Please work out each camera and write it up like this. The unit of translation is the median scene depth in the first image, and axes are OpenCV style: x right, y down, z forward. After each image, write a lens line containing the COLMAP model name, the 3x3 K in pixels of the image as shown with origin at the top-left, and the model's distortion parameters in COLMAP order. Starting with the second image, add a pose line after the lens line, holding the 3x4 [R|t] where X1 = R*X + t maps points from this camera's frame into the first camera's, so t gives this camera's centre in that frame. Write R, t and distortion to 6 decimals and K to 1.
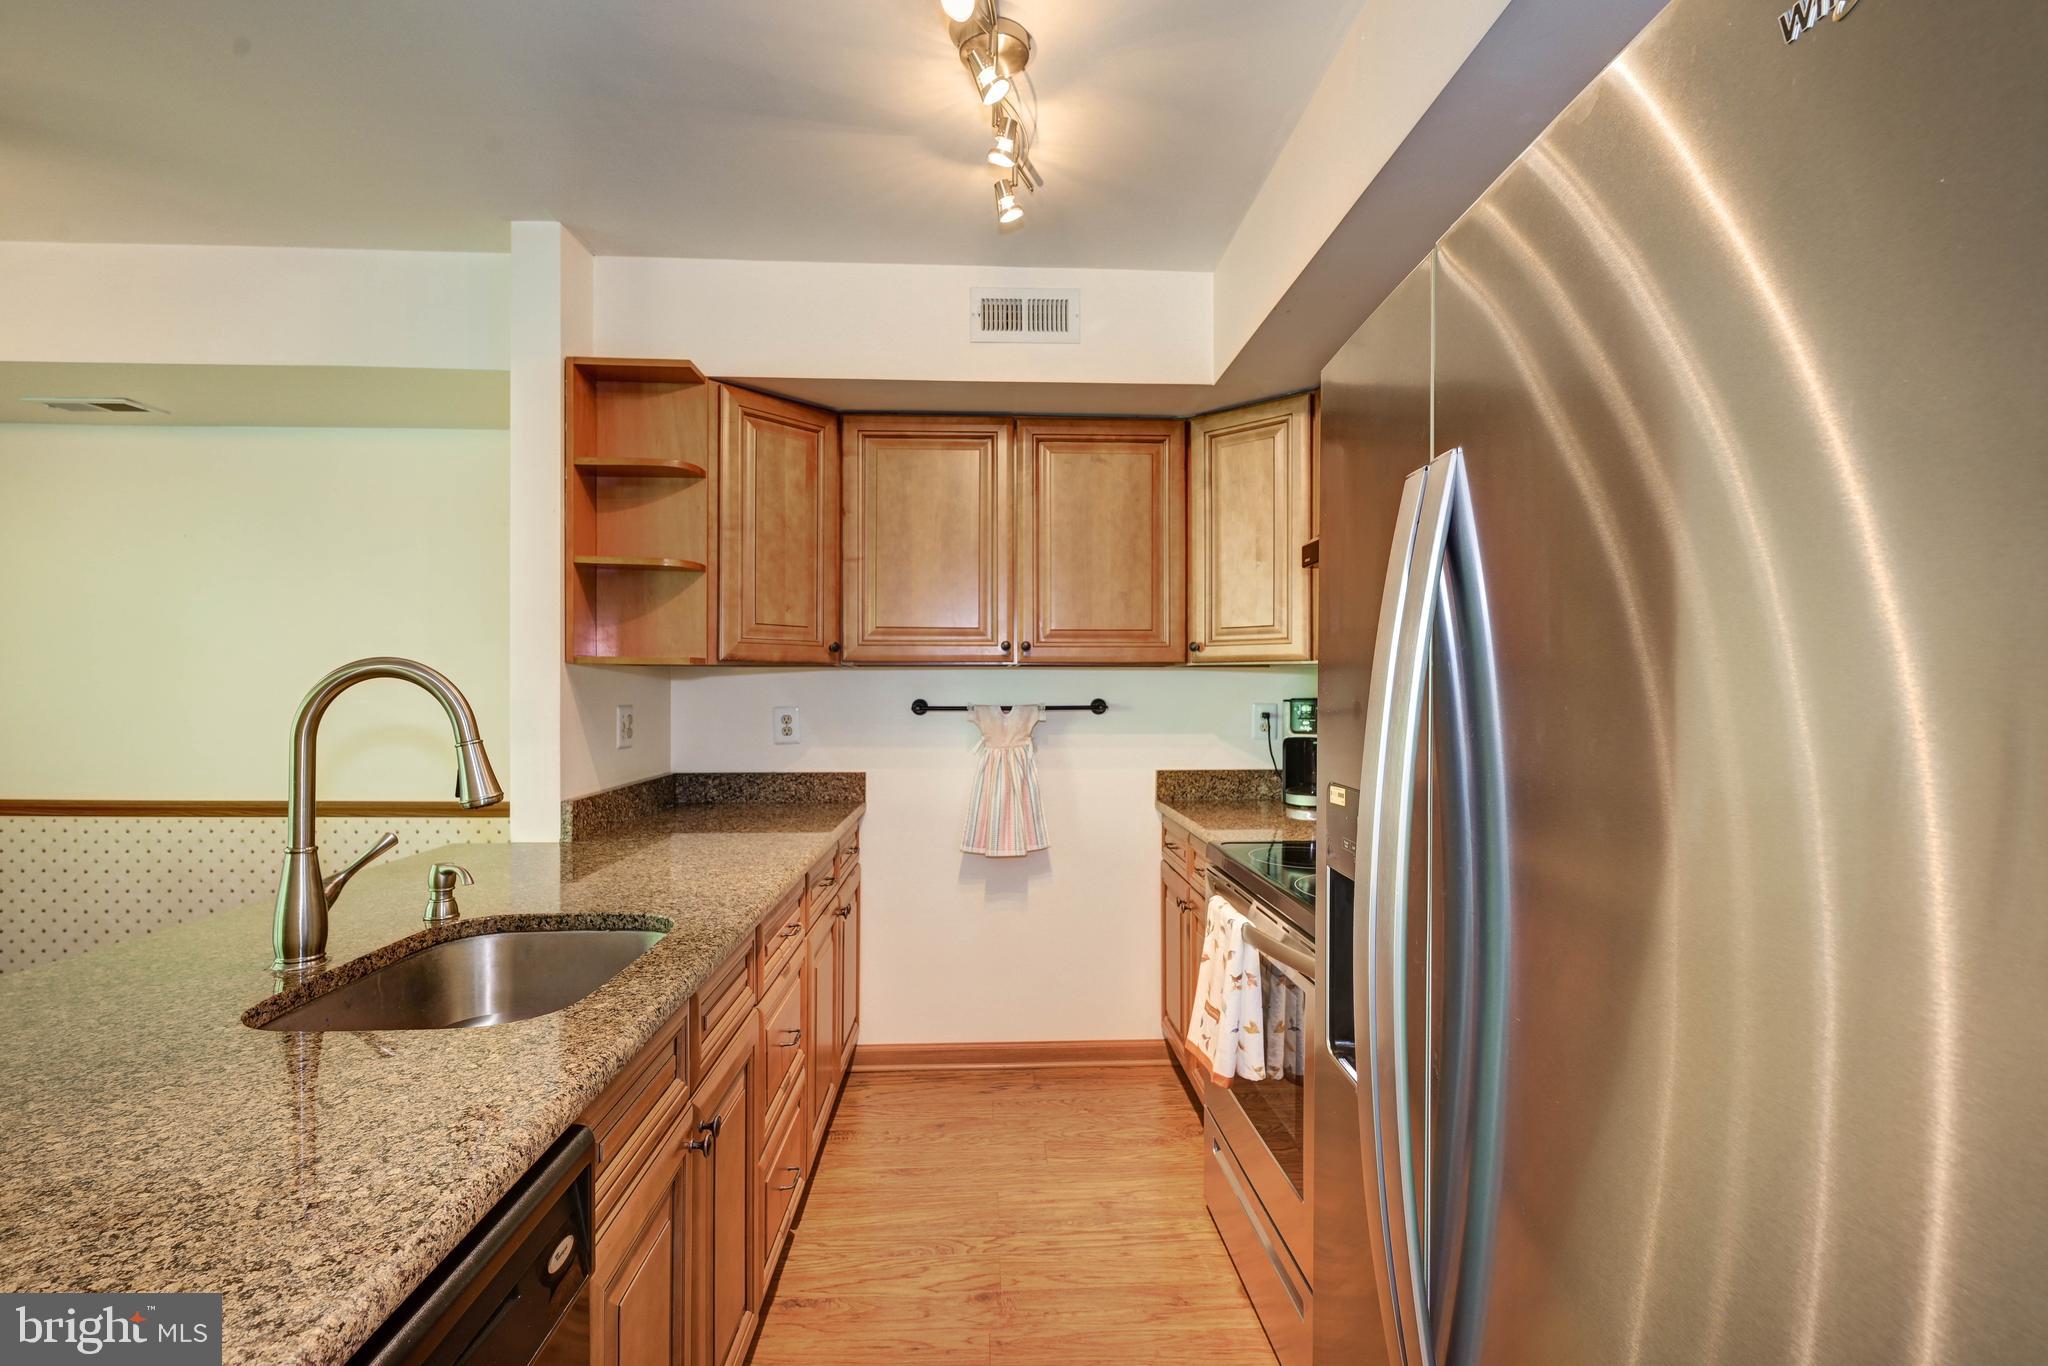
lens RADIAL K [[903.0, 0, 1013.6], [0, 903.0, 686.2], [0, 0, 1]] dist [-0.000583, 0.000367]
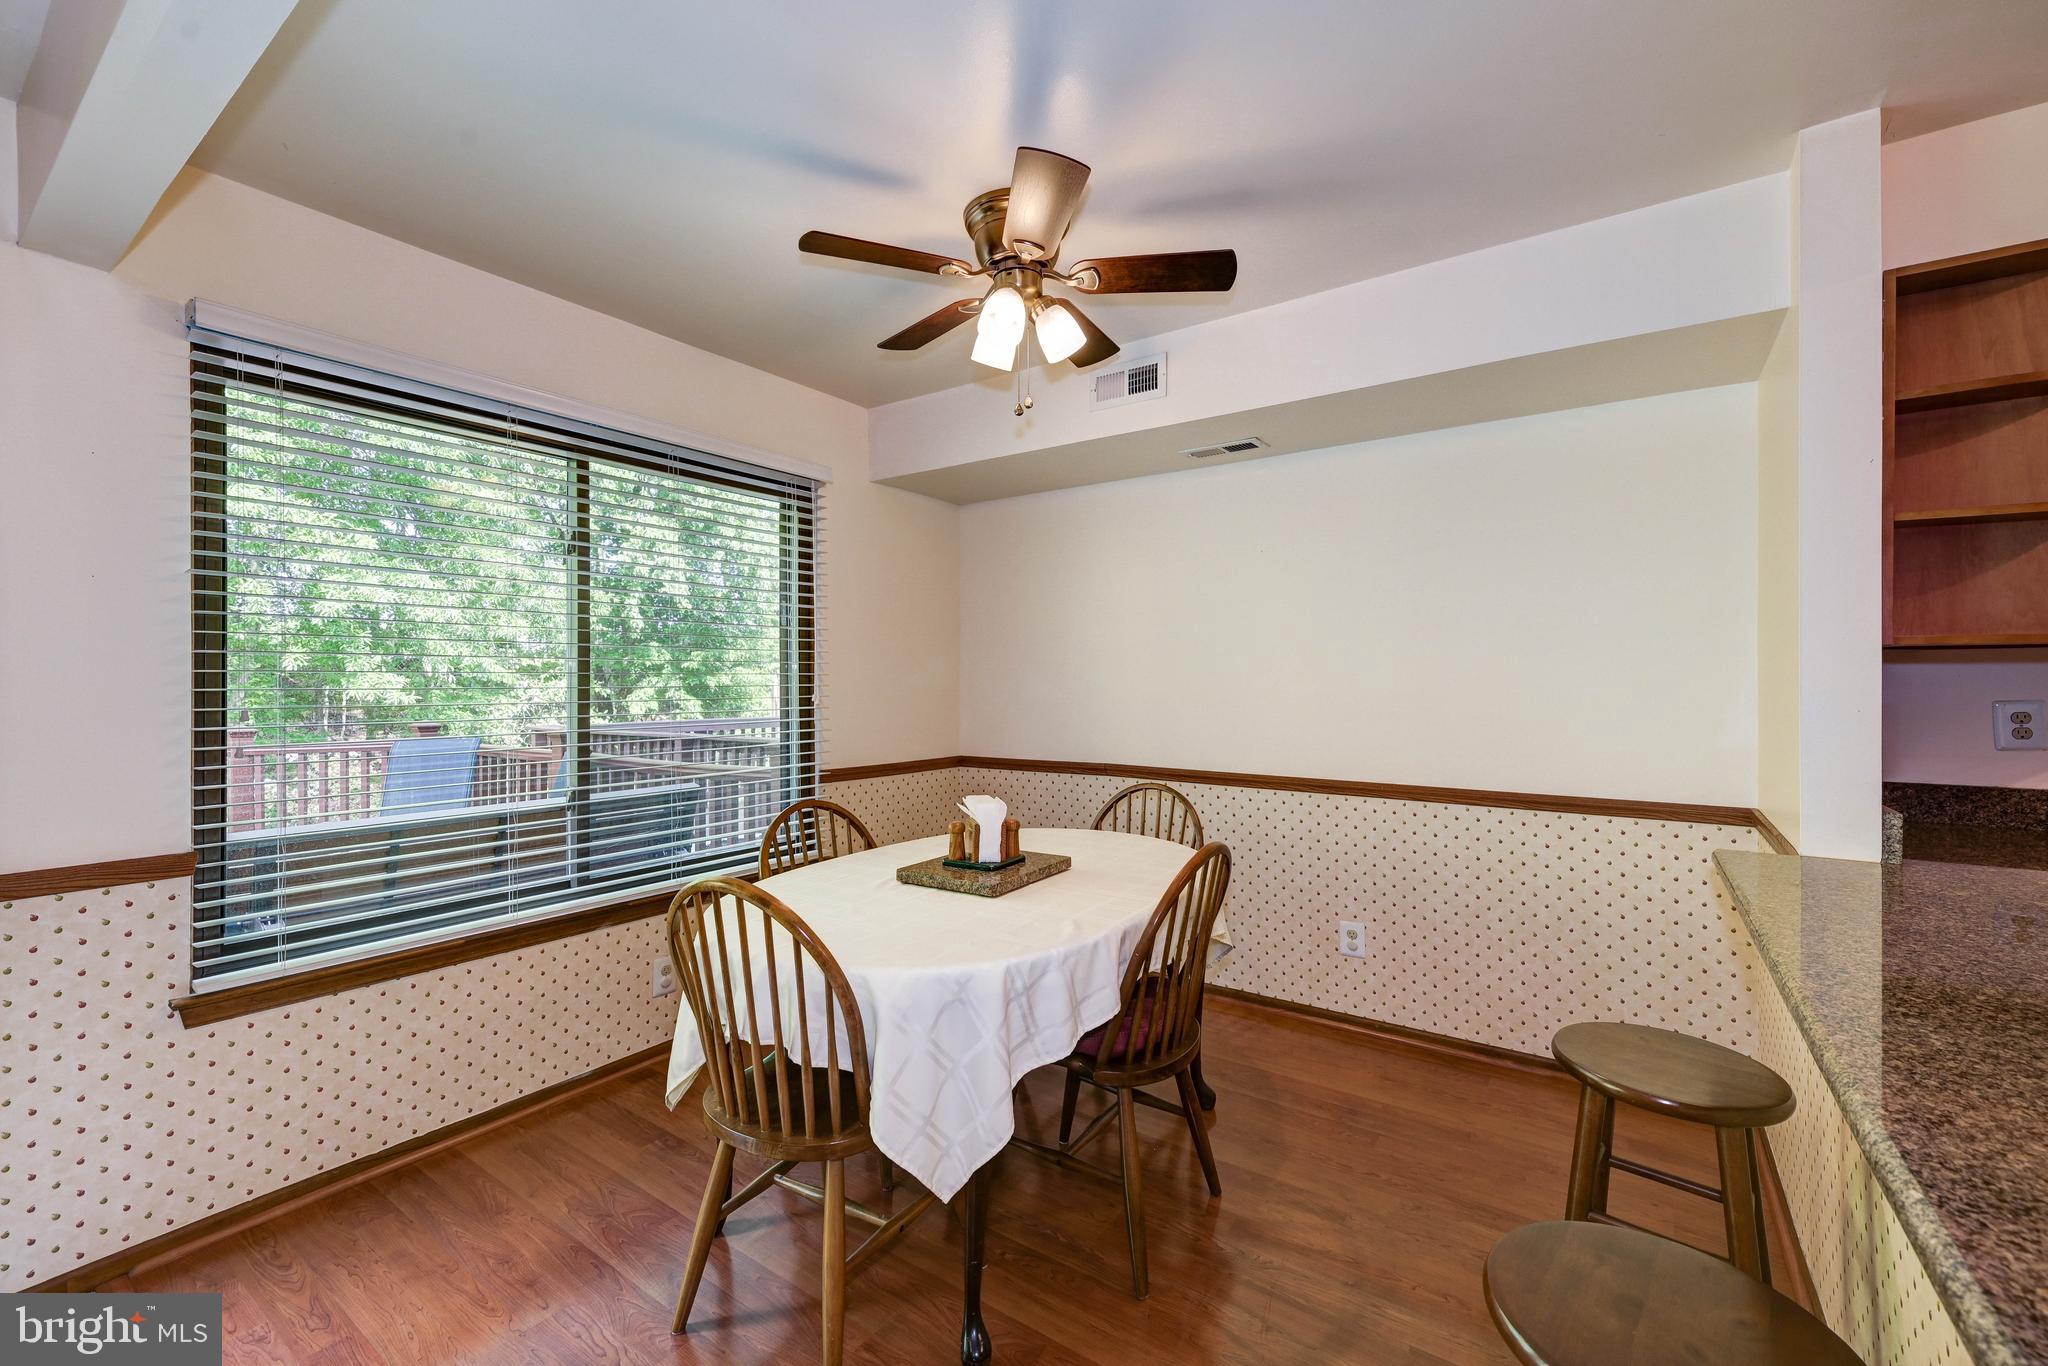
lens RADIAL K [[838.9, 0, 1024.0], [0, 838.9, 683.0], [0, 0, 1]] dist [0.001197, 0.000047]
pose [[0.789235, -0.003694, -0.614081, -0.590211], [0.004410, 0.999990, -0.000348, 0.005586], [0.614076, -0.002434, 0.789243, -0.076308]]
